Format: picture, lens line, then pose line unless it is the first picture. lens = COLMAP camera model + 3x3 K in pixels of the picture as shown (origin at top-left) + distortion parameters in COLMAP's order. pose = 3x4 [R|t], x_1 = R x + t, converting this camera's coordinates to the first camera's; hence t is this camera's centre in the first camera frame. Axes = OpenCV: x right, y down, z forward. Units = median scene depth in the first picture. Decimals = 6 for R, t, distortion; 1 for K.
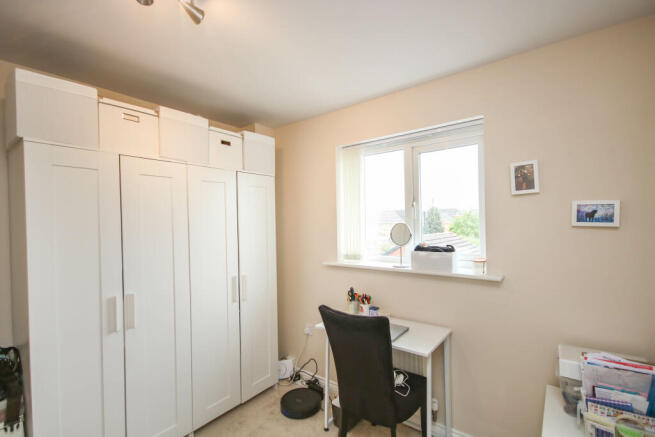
lens RADIAL K [[308.2, 0, 331.3], [0, 308.2, 224.6], [0, 0, 1]] dist [0.015766, 0.000159]
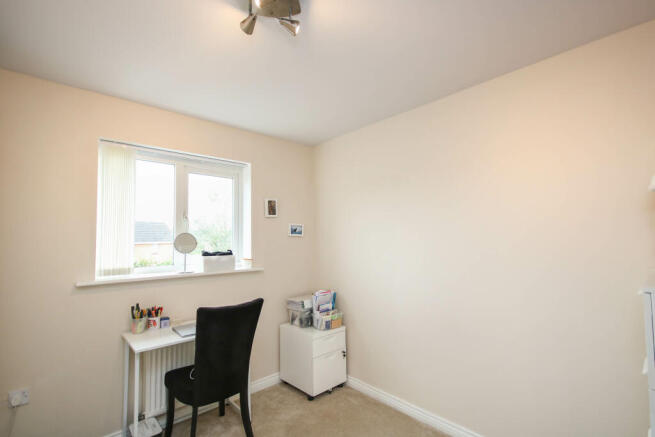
lens RADIAL K [[293.6, 0, 327.5], [0, 293.6, 218.5], [0, 0, 1]] dist [0.000355, 0.000015]
pose [[0.167826, 0.074170, 0.983022, -0.784064], [0.004792, 0.997092, -0.076050, 0.028535], [-0.985805, 0.017474, 0.166983, 0.352052]]
